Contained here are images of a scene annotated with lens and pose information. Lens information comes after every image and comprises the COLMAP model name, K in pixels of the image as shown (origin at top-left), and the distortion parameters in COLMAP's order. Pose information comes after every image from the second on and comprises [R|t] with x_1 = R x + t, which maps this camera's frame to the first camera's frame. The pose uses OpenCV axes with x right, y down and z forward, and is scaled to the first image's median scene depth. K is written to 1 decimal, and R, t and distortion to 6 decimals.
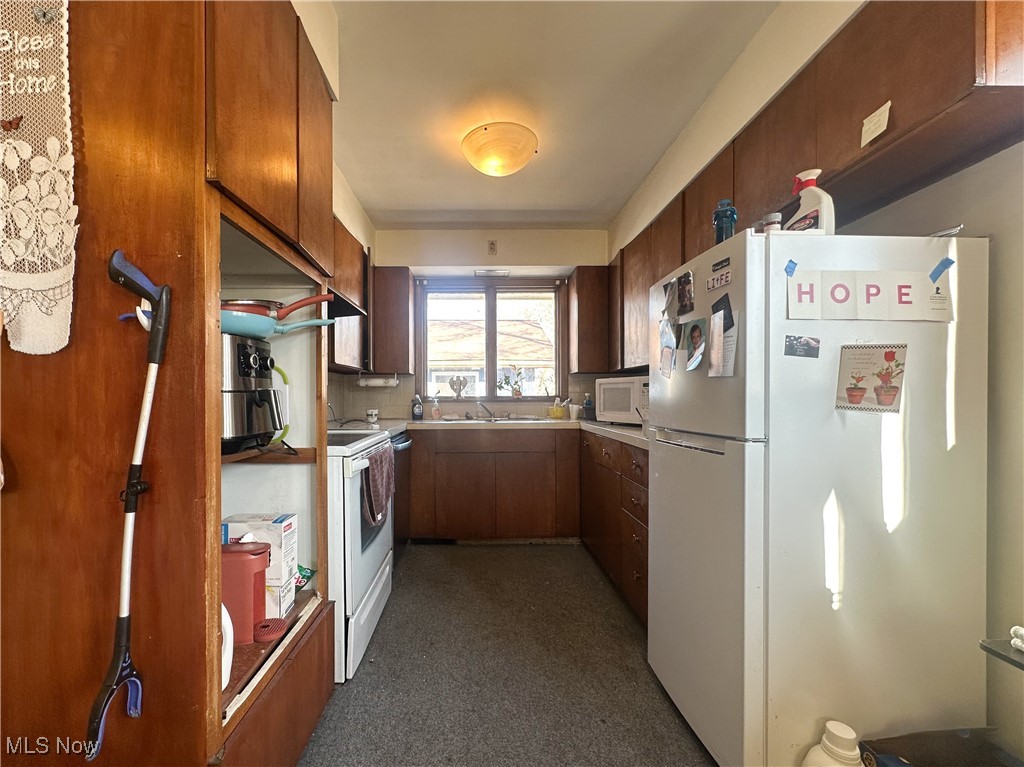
lens RADIAL K [[424.3, 0, 507.7], [0, 424.3, 380.7], [0, 0, 1]] dist [-0.002826, -0.000329]
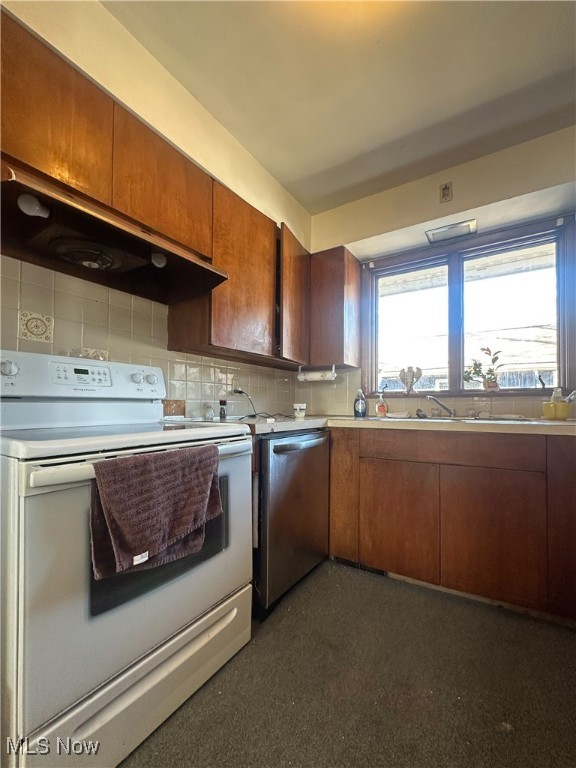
lens RADIAL K [[343.3, 0, 287.4], [0, 343.3, 397.2], [0, 0, 1]] dist [-0.001181, 0.000293]
pose [[0.826291, -0.011181, -0.563133, 0.068504], [0.022100, 0.999677, 0.012579, 0.037128], [0.562810, -0.022839, 0.826271, 0.313639]]
